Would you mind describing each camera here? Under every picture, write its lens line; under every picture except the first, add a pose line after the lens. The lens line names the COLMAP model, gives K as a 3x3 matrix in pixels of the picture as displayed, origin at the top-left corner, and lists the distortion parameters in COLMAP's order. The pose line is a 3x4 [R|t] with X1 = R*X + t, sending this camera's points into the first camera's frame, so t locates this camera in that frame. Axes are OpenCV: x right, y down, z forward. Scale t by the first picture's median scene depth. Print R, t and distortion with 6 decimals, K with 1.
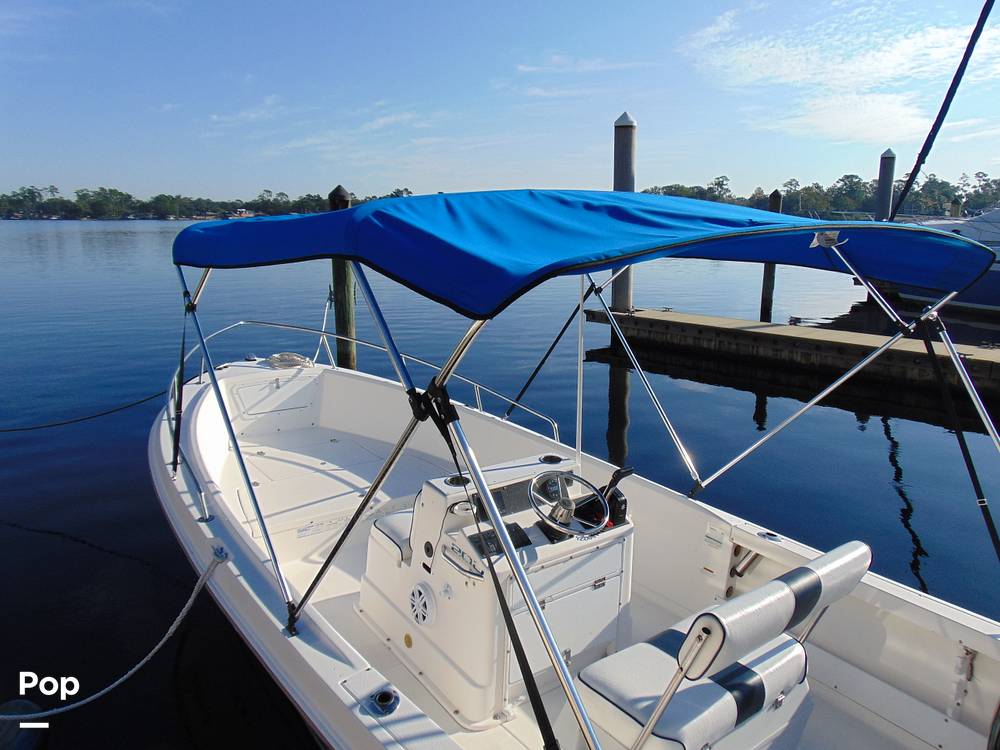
lens RADIAL K [[740.2, 0, 495.1], [0, 740.2, 370.7], [0, 0, 1]] dist [-0.021286, 0.027715]
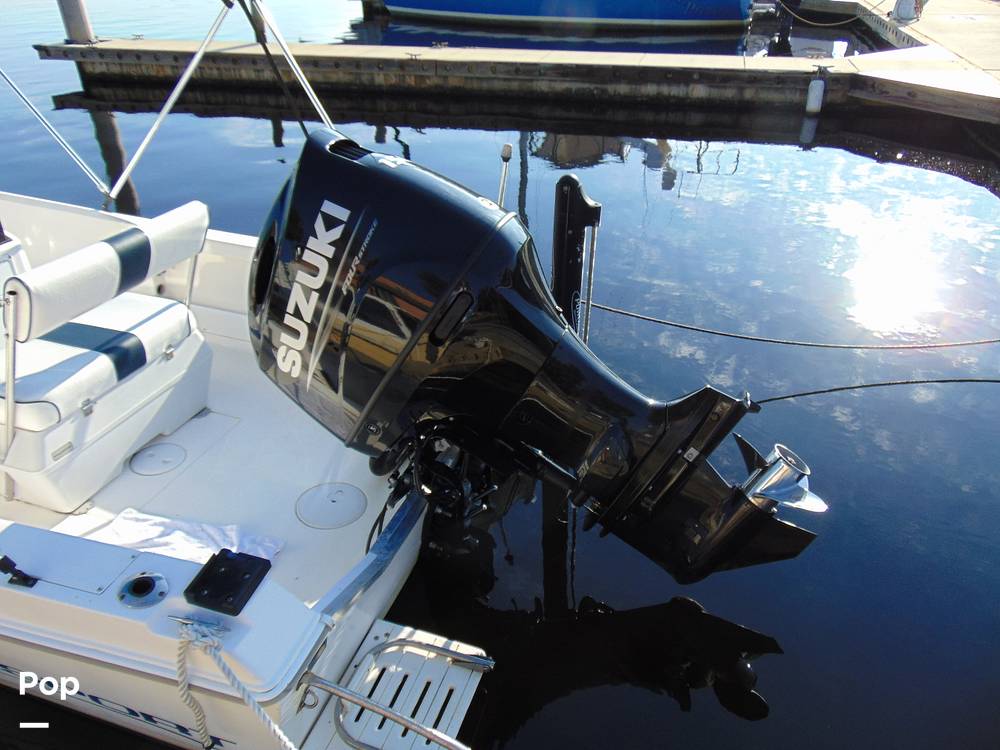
lens RADIAL K [[746.6, 0, 499.9], [0, 746.6, 369.7], [0, 0, 1]] dist [-0.025418, 0.038988]
pose [[0.828651, -0.289818, 0.478898, 0.163002], [0.120198, 0.927702, 0.353442, 0.079302], [-0.546709, -0.235318, 0.803576, -0.154203]]
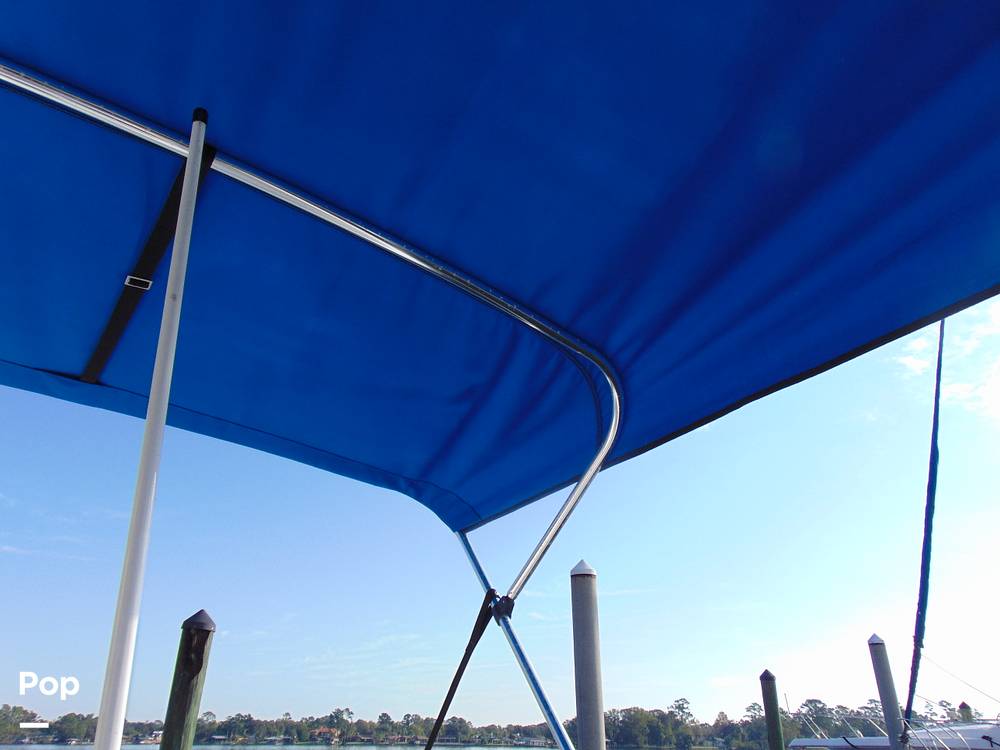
lens RADIAL K [[730.2, 0, 500.0], [0, 730.2, 375.0], [0, 0, 1]] dist [0.024235, 0.000164]
pose [[0.997599, 0.040343, 0.056285, 0.123950], [0.003437, 0.782932, -0.622097, 0.037740], [-0.069165, 0.620797, 0.780914, 0.698662]]
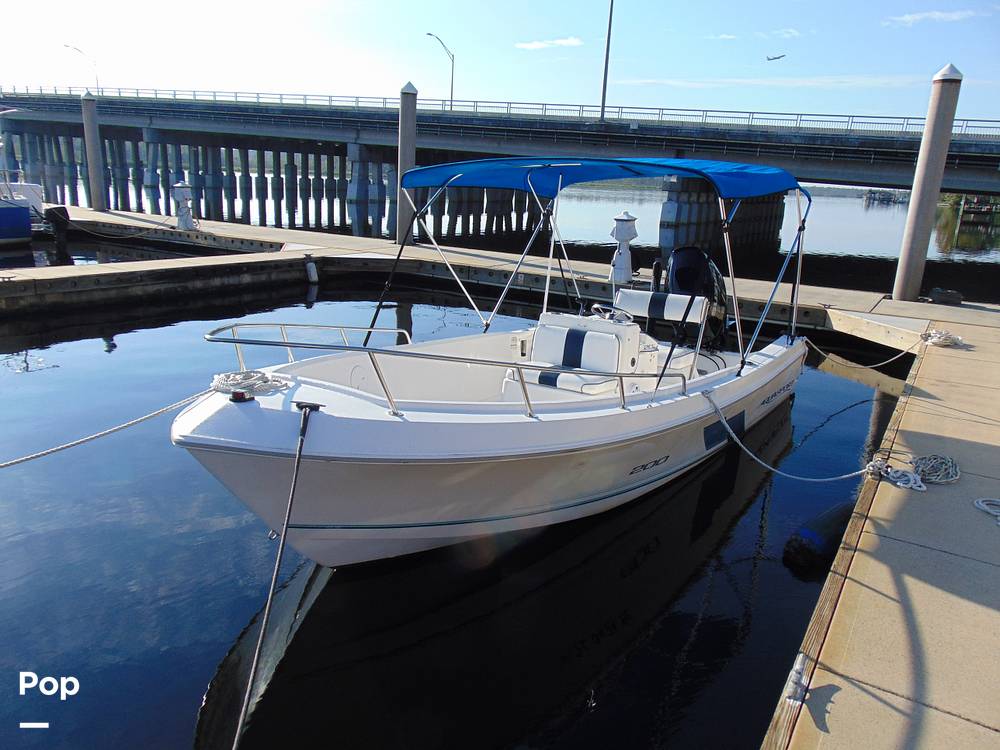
lens RADIAL K [[750.2, 0, 500.0], [0, 750.2, 375.0], [0, 0, 1]] dist [-0.038065, 0.056027]
pose [[-0.306630, -0.248092, 0.918928, -1.298424], [0.144021, 0.942225, 0.302439, -0.245725], [-0.940870, 0.225082, -0.253184, 1.404645]]
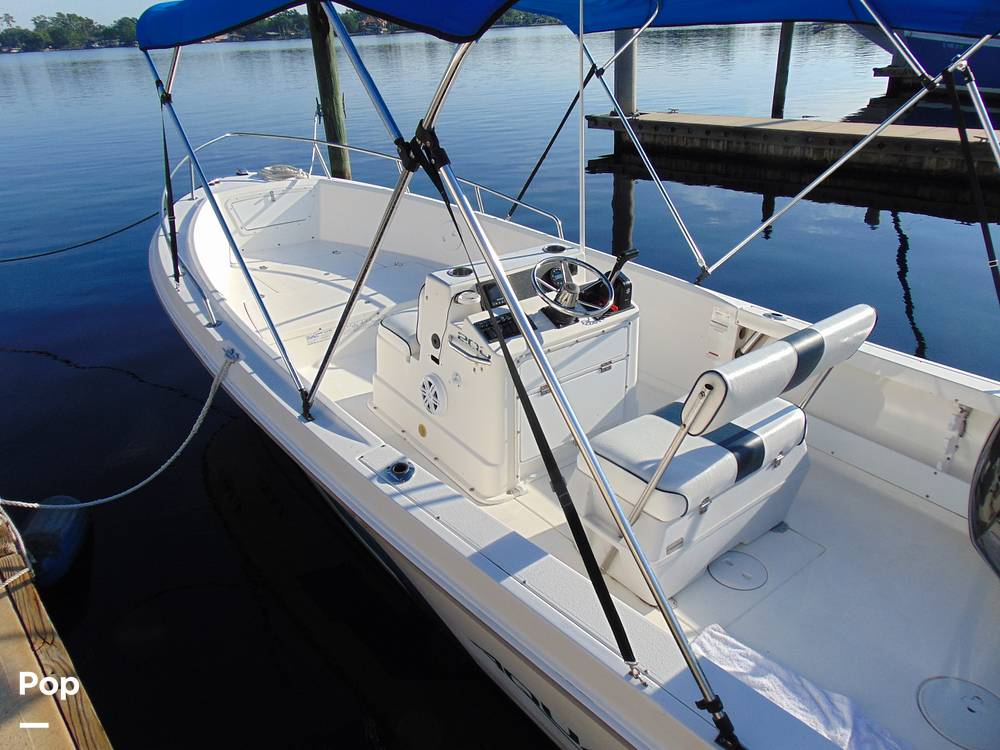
lens RADIAL K [[739.2, 0, 493.0], [0, 739.2, 375.2], [0, 0, 1]] dist [-0.019133, 0.026045]
pose [[0.998806, -0.046531, -0.014915, 0.000964], [0.048734, 0.970784, 0.234955, 0.042295], [0.003547, -0.235401, 0.971892, 0.004502]]
